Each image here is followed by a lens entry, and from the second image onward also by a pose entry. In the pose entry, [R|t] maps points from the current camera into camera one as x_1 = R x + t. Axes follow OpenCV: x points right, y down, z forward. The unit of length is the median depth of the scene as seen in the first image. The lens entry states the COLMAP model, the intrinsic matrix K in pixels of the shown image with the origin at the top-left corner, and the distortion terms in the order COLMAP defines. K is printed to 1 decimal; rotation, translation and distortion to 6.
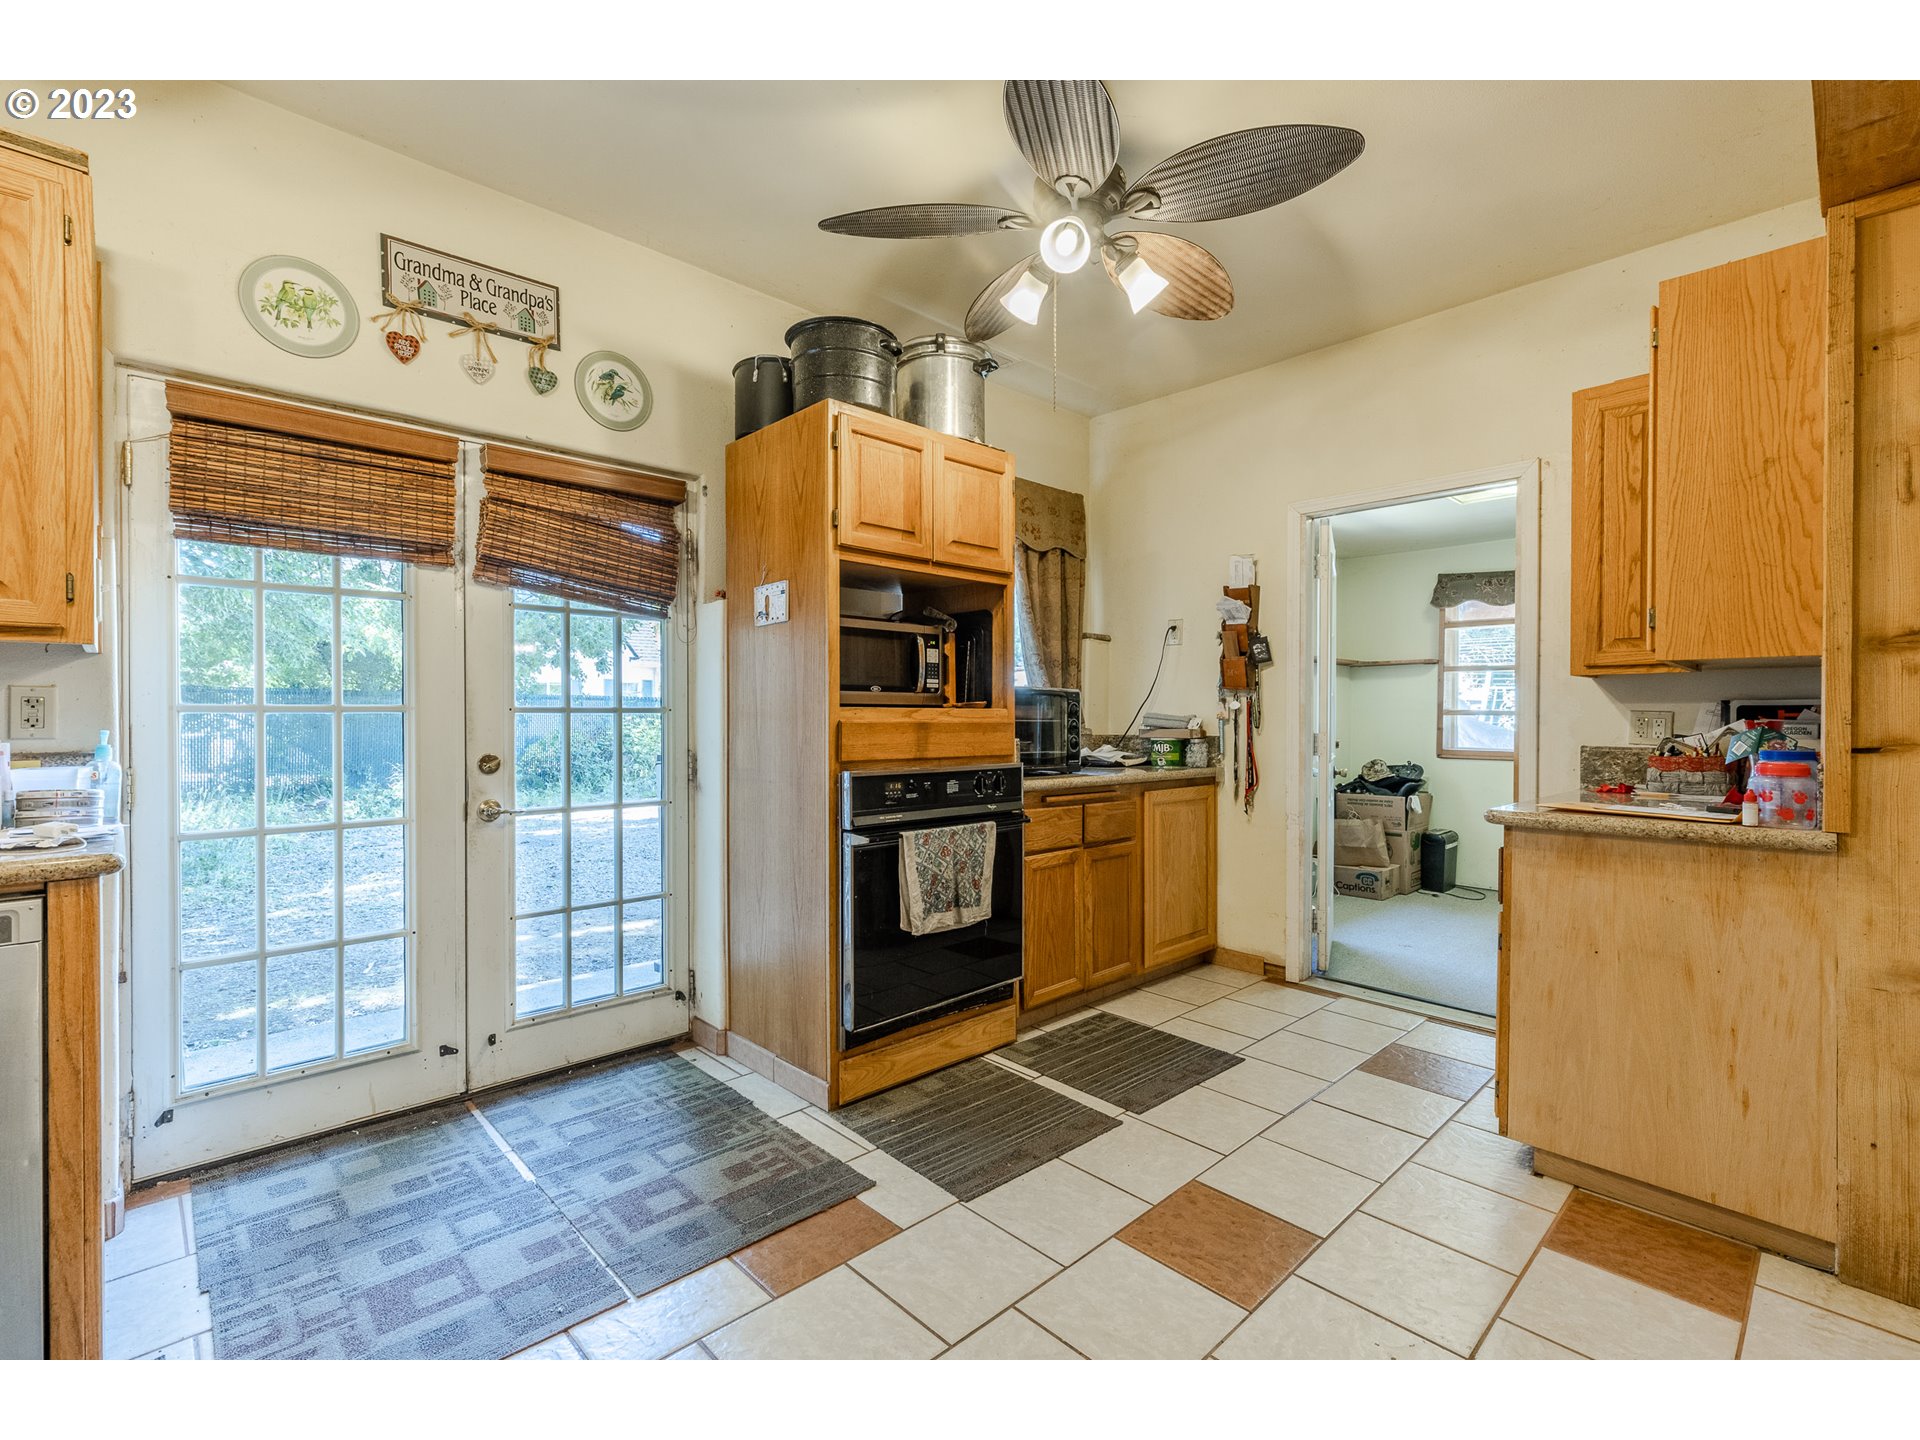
lens RADIAL K [[870.2, 0, 964.9], [0, 870.2, 720.6], [0, 0, 1]] dist [0.010565, -0.001751]
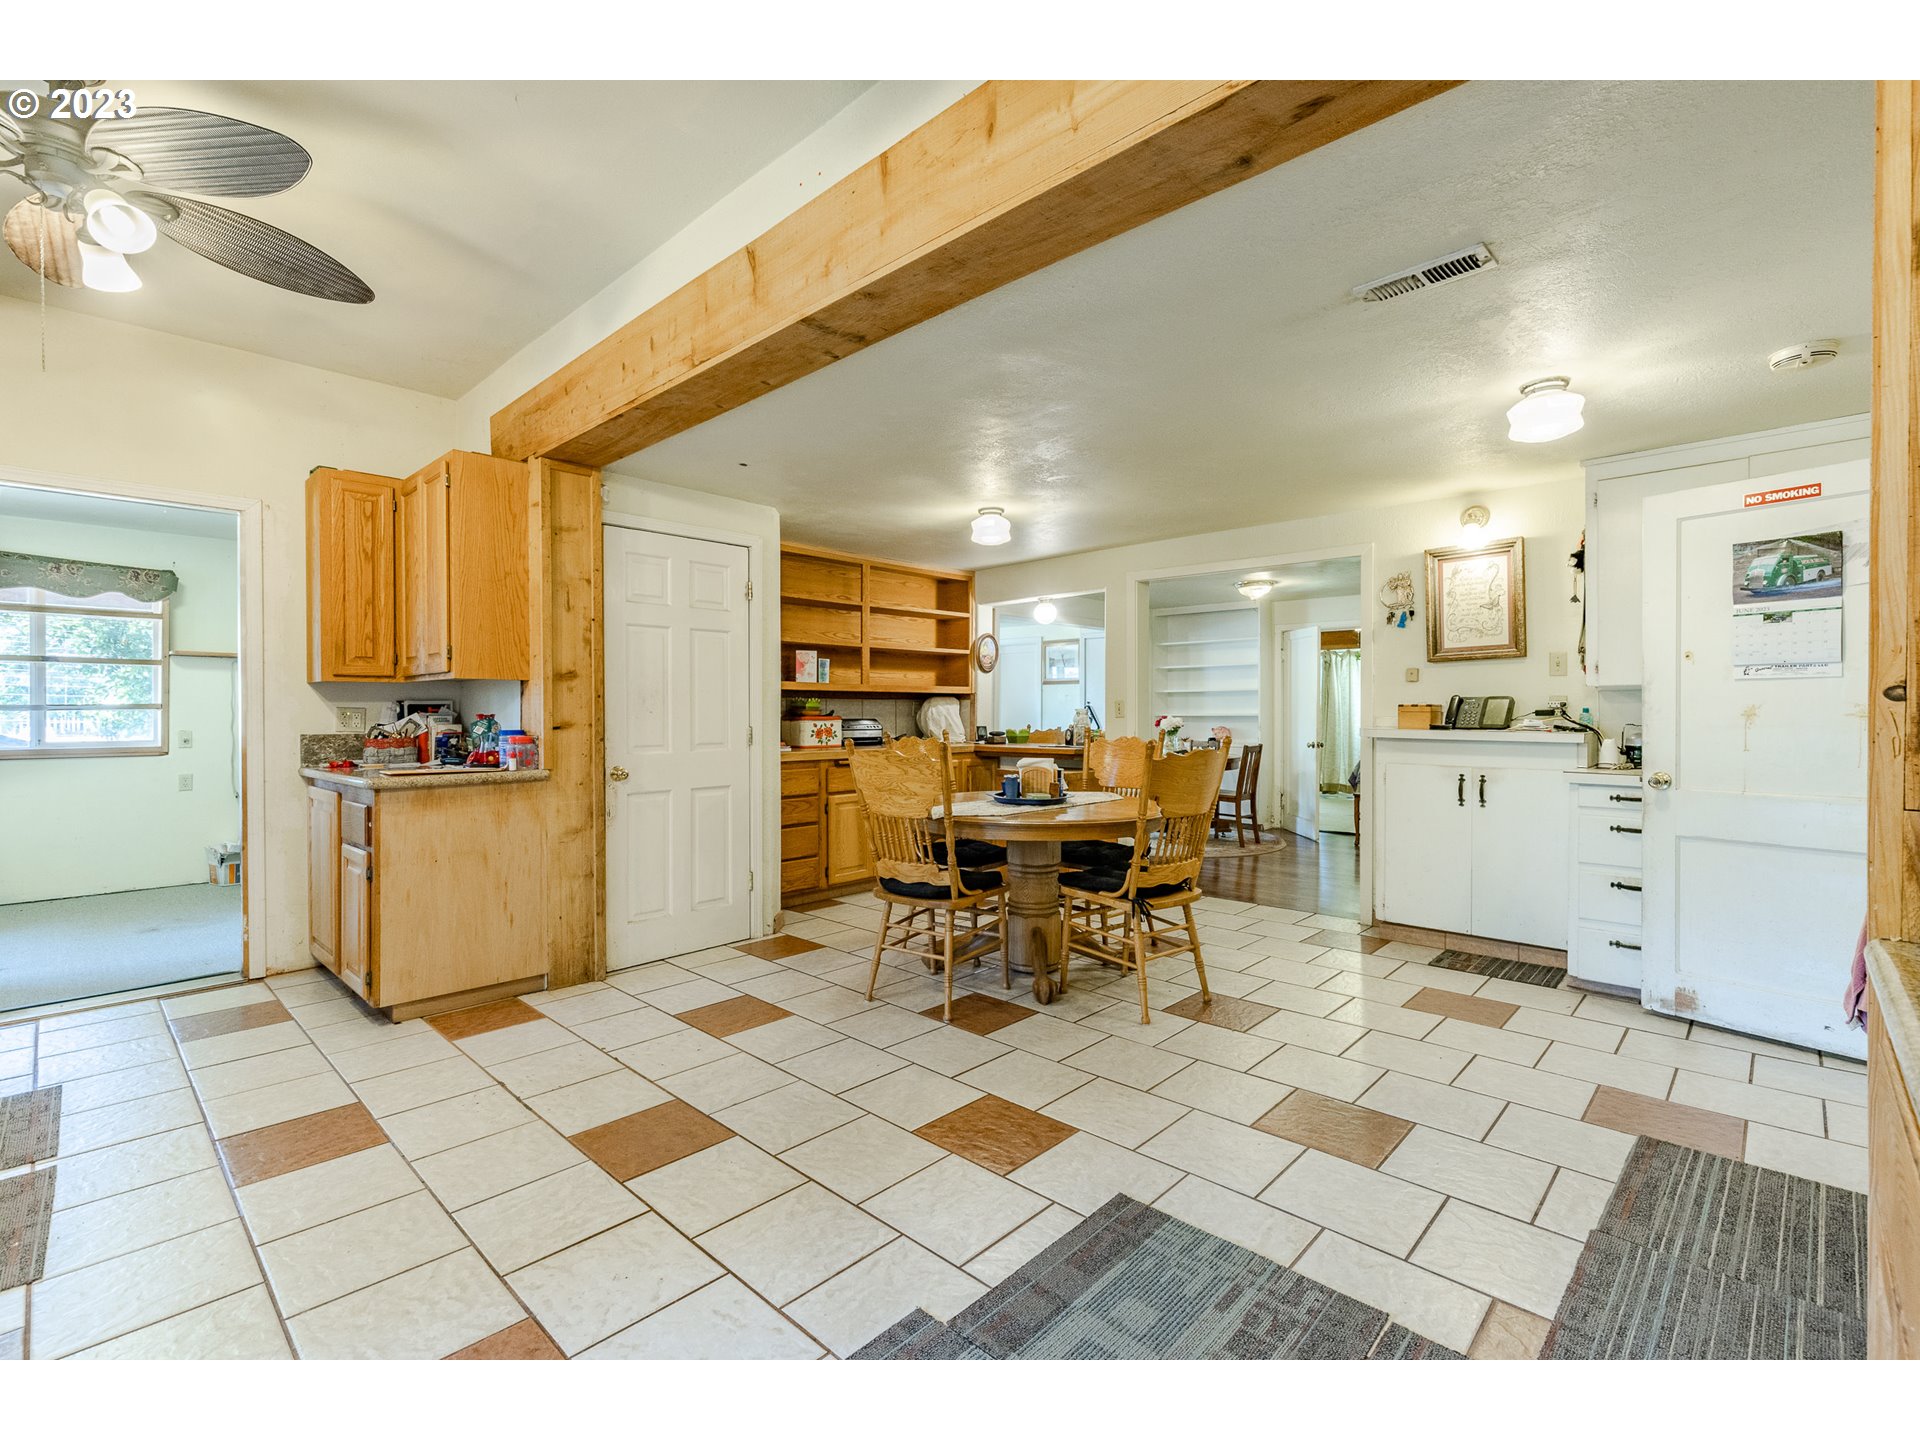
lens RADIAL K [[870.2, 0, 953.0], [0, 870.2, 718.1], [0, 0, 1]] dist [0.010565, -0.001751]
pose [[-0.035337, -0.015655, 0.999253, -0.736938], [0.008317, 0.999838, 0.015958, -0.009899], [-0.999341, 0.008875, -0.035202, 0.097916]]
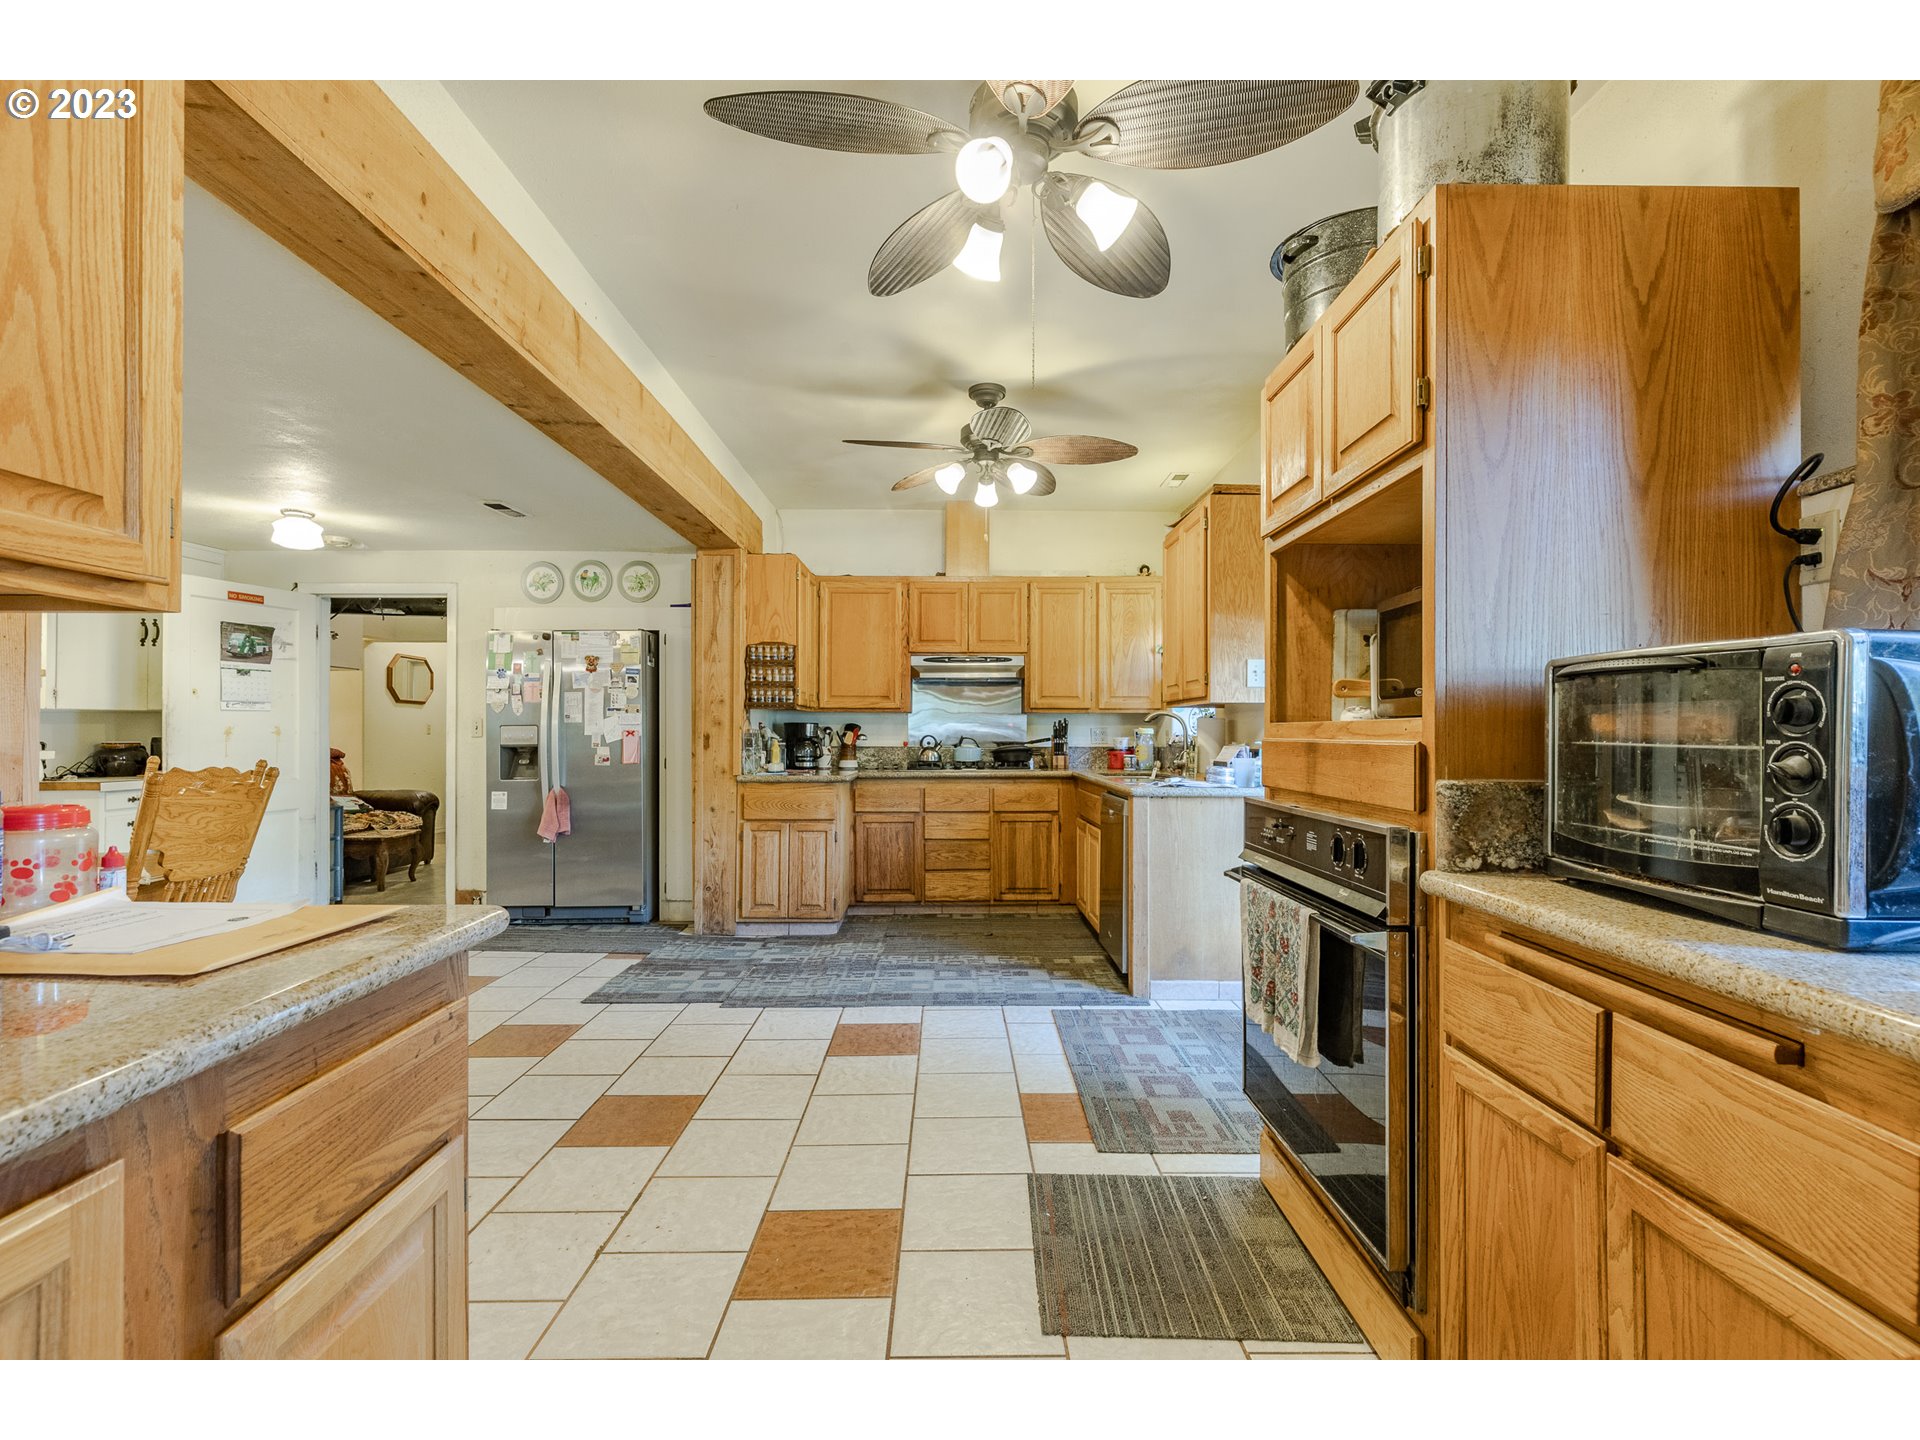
lens RADIAL K [[870.2, 0, 960.4], [0, 870.2, 723.9], [0, 0, 1]] dist [0.010565, -0.001751]
pose [[-0.689135, -0.011446, -0.724542, 0.703701], [-0.008934, 0.999933, -0.007299, -0.005327], [0.724578, 0.001443, -0.689192, 1.383934]]
